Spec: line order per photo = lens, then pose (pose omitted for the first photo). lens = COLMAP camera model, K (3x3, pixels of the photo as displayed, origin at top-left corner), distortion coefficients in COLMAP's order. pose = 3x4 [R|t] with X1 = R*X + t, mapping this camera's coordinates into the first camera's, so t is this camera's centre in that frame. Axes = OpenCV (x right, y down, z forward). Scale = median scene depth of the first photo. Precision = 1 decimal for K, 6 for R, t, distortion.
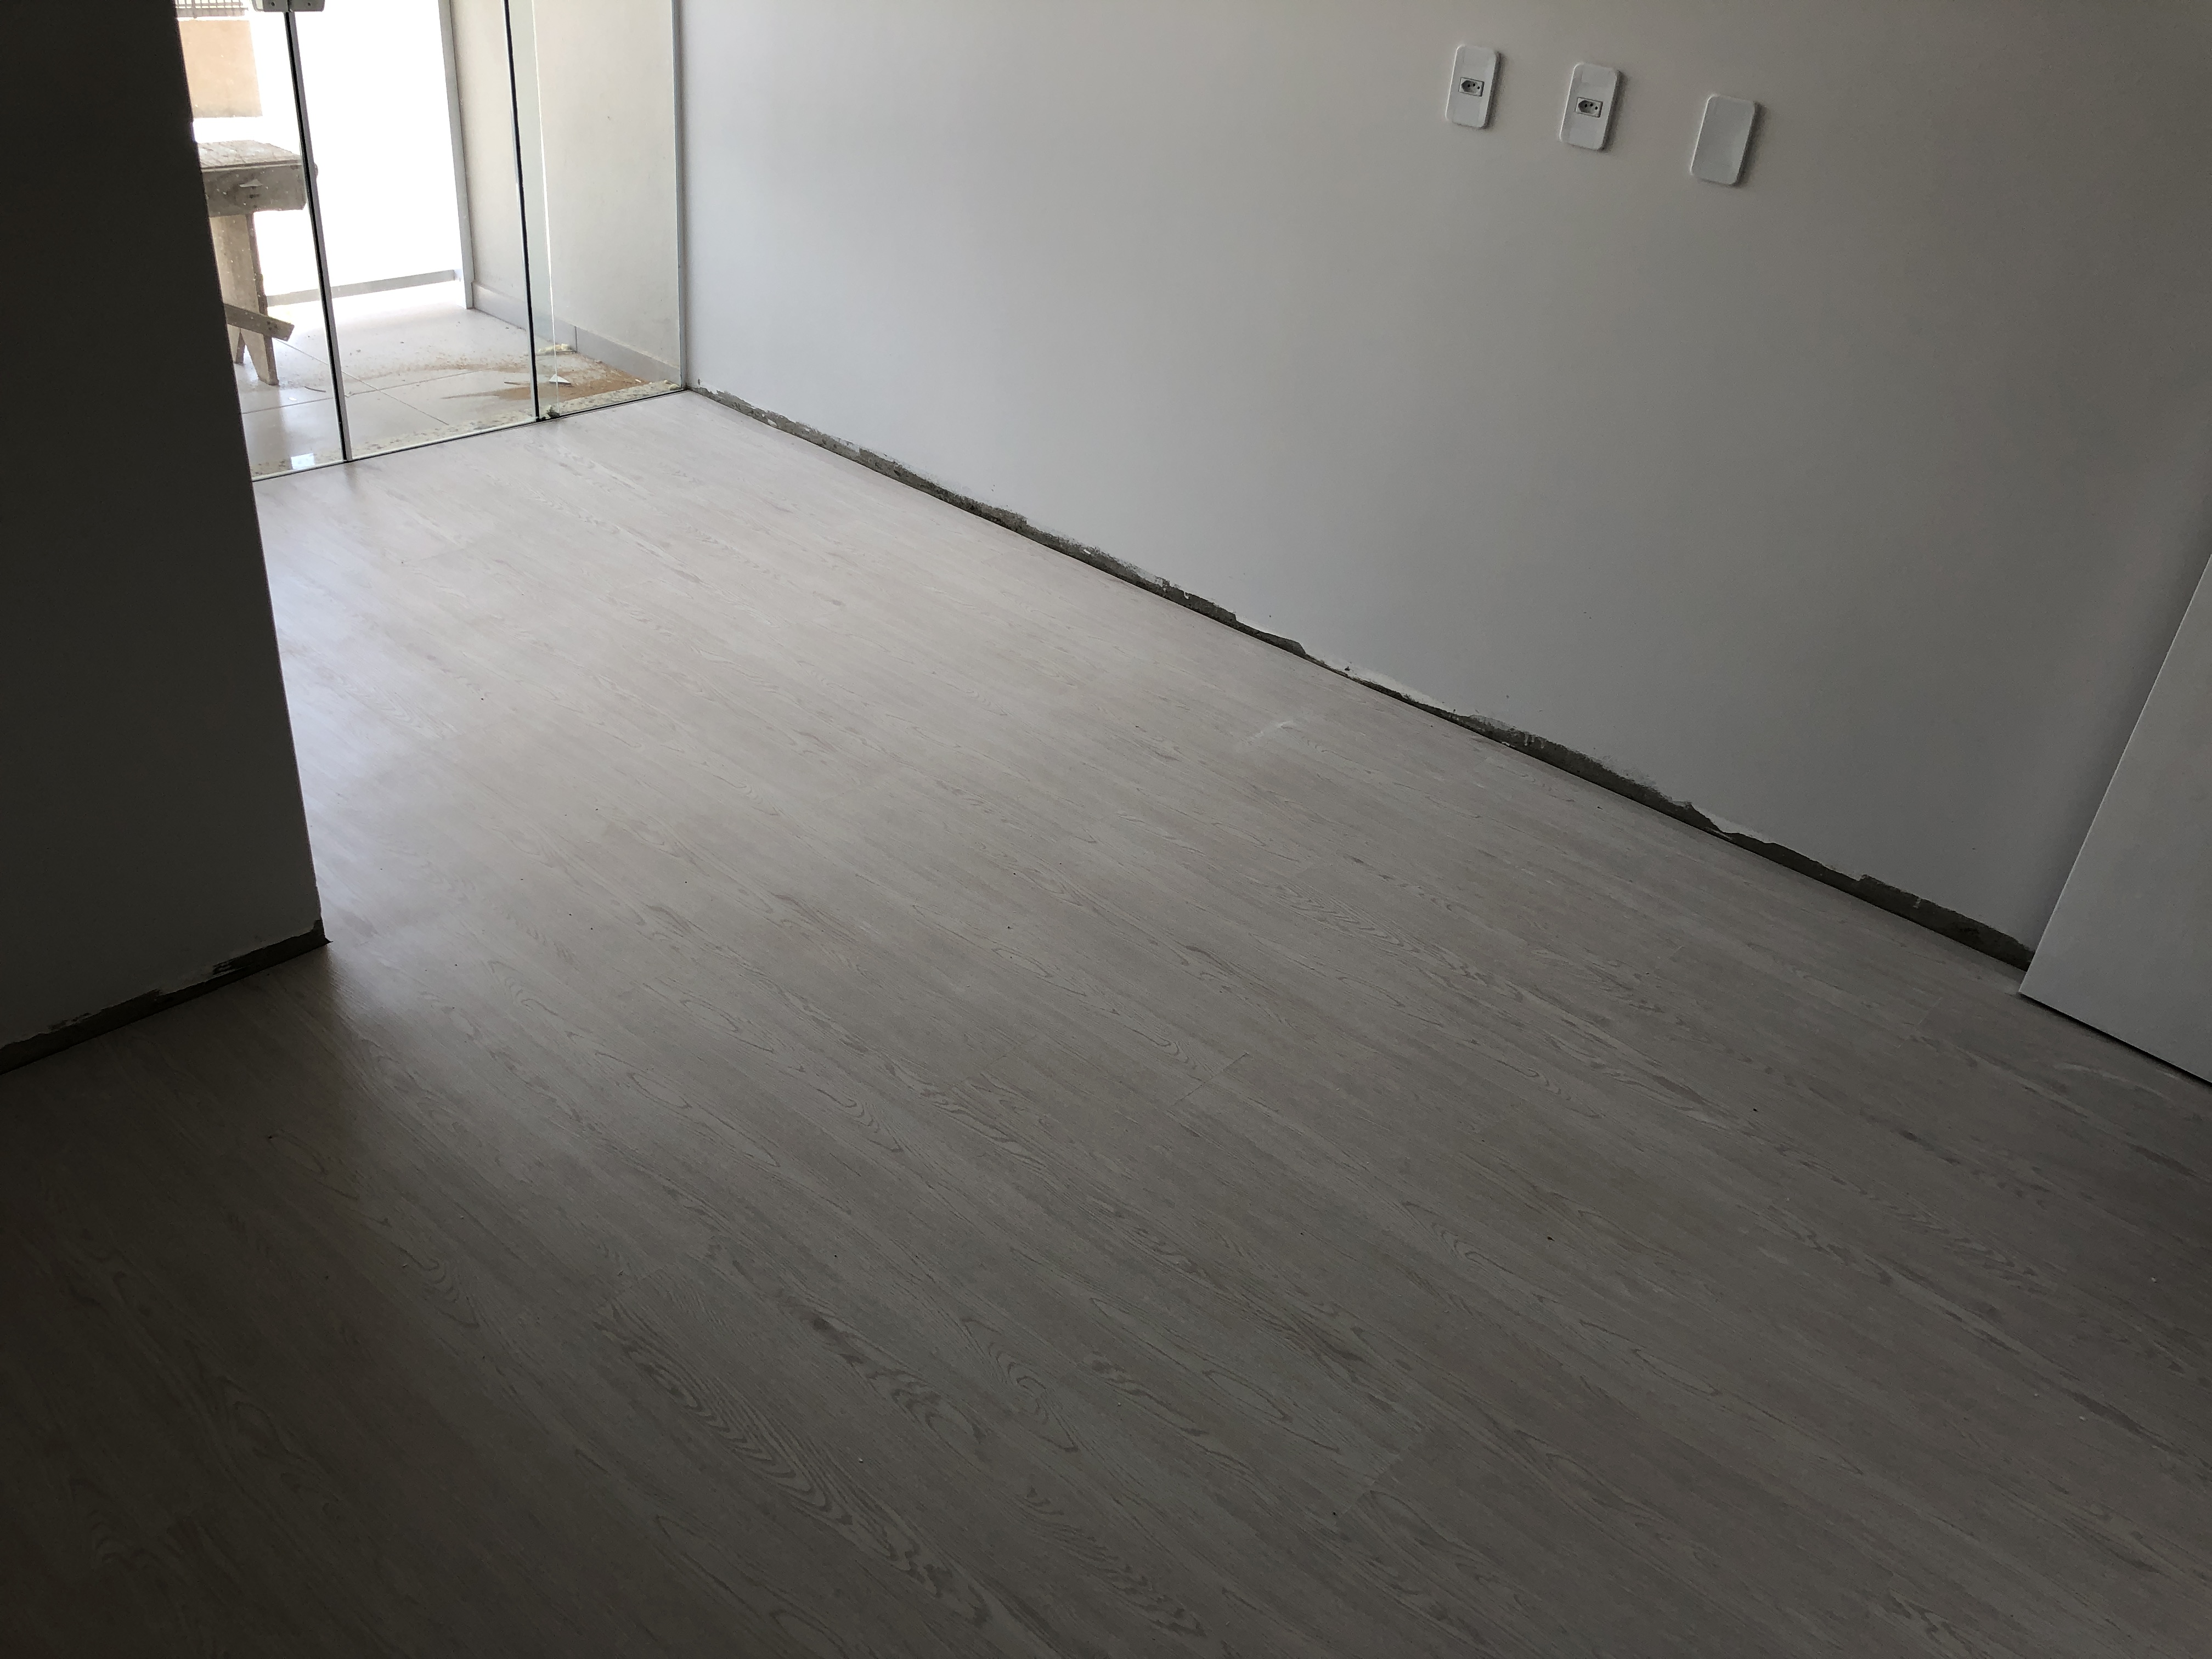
lens RADIAL K [[1808.4, 0, 1114.1], [0, 1808.4, 838.2], [0, 0, 1]] dist [0.030218, -0.033941]
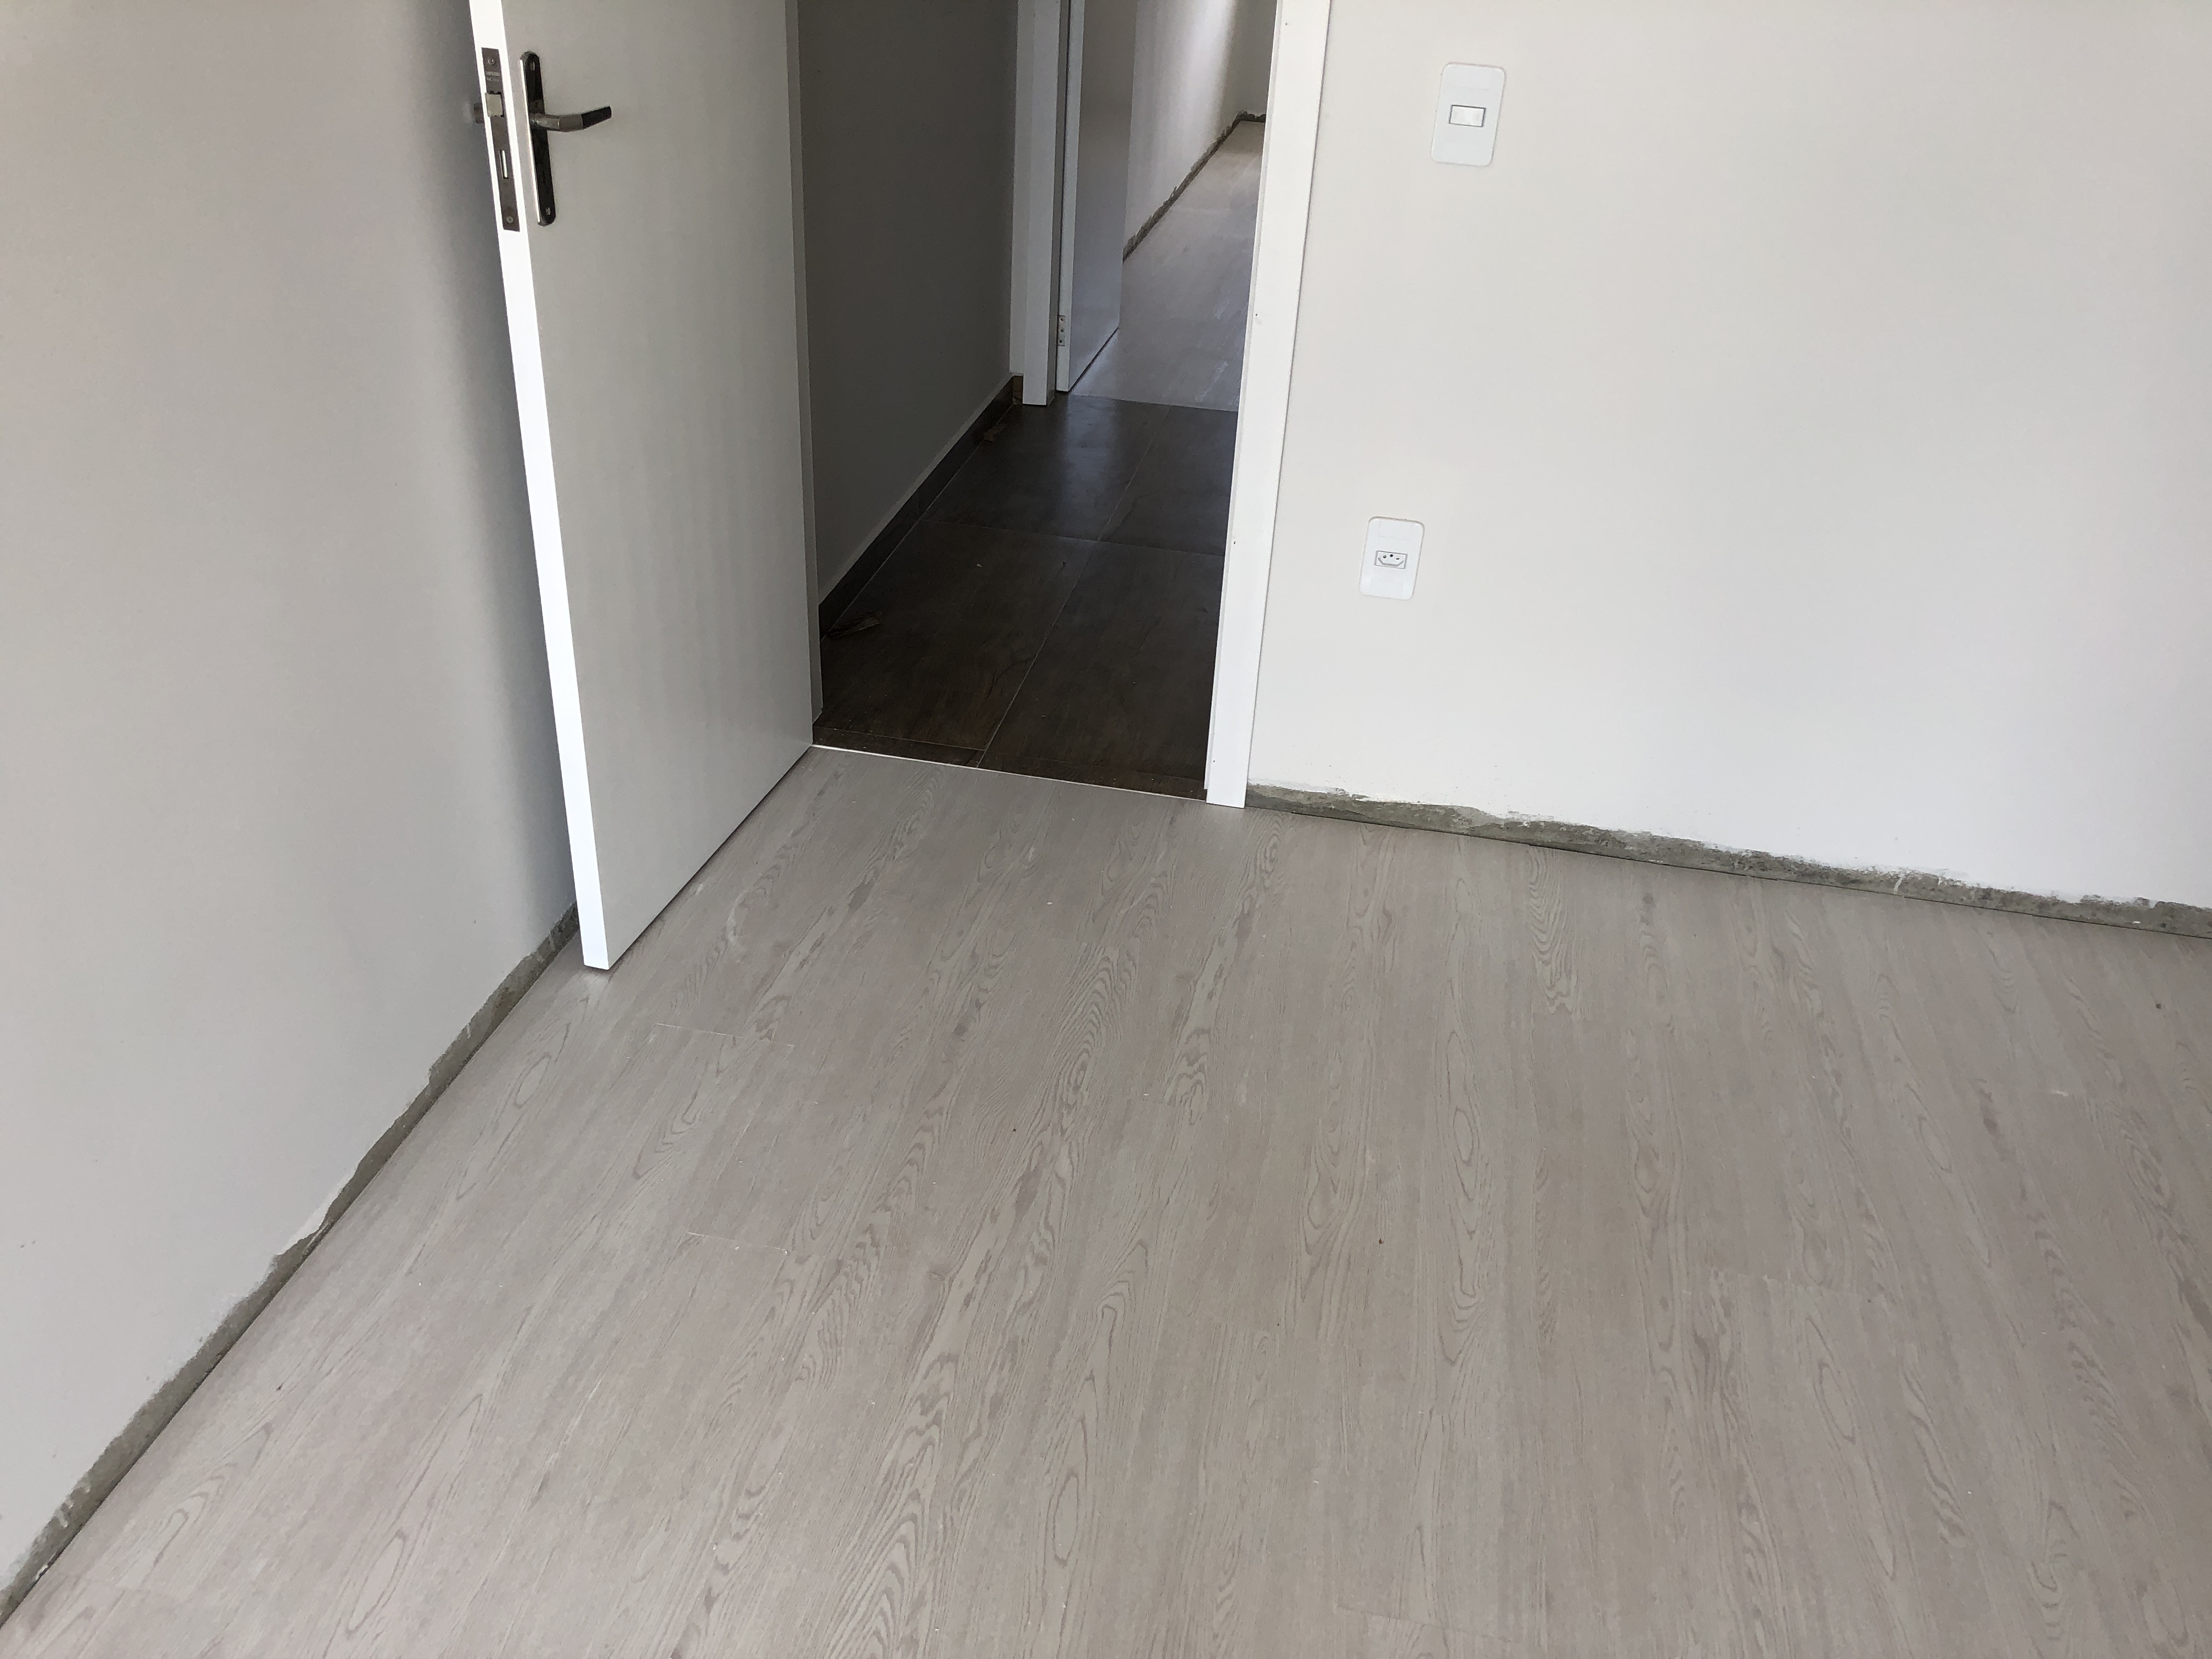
lens RADIAL K [[1808.4, 0, 1100.1], [0, 1808.4, 825.1], [0, 0, 1]] dist [0.030218, -0.033941]
pose [[-0.486037, -0.539988, 0.687155, -0.199302], [0.369728, 0.585394, 0.721537, -0.600994], [-0.791877, 0.604754, -0.084874, 1.058543]]
